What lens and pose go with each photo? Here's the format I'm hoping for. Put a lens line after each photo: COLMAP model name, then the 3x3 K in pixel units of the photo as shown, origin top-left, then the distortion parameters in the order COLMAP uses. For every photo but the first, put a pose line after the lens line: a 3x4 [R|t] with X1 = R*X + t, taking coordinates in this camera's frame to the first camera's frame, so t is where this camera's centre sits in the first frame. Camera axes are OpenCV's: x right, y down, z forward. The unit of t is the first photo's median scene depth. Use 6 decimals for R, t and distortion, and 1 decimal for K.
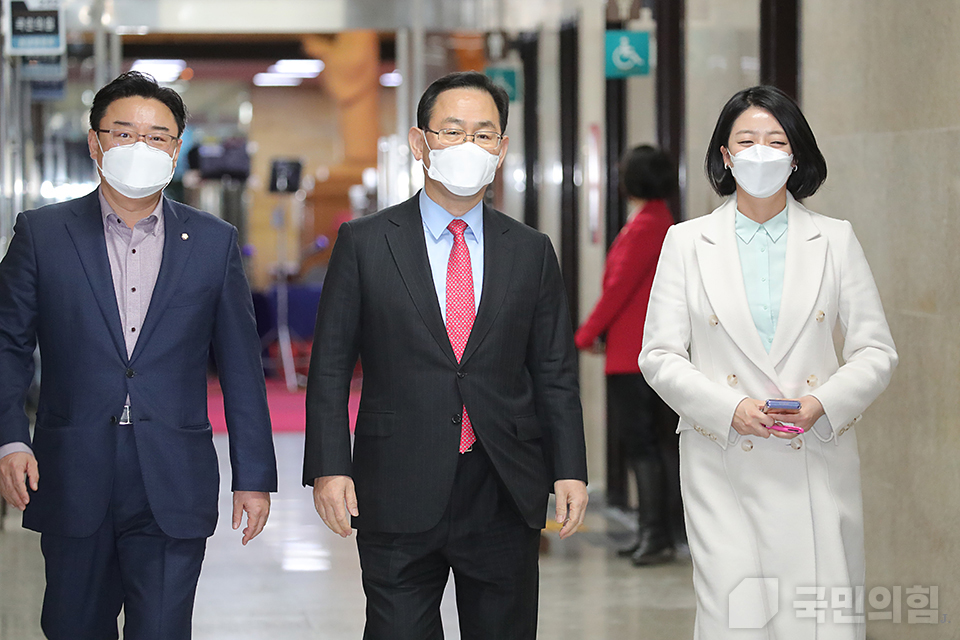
lens RADIAL K [[3772.5, 0, 480.0], [0, 3772.5, 320.0], [0, 0, 1]] dist [0.156012, -3.737933]
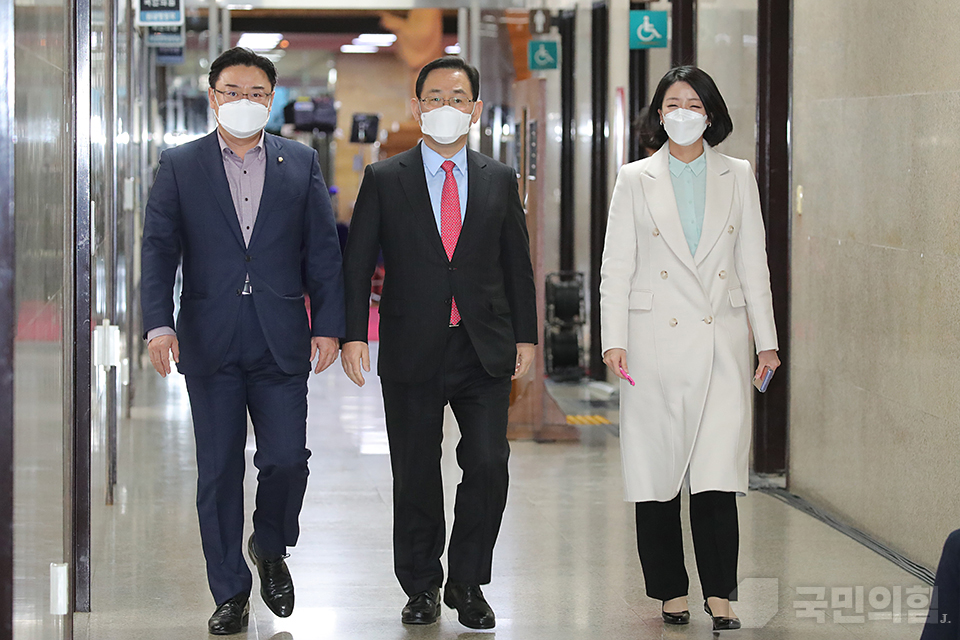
lens RADIAL K [[3544.4, 0, 480.0], [0, 3544.4, 320.0], [0, 0, 1]] dist [-0.164332, -1.008945]
pose [[0.999599, 0.008918, -0.026862, 0.016378], [-0.008502, 0.999842, 0.015588, 0.005130], [0.026996, -0.015353, 0.999518, -0.132839]]
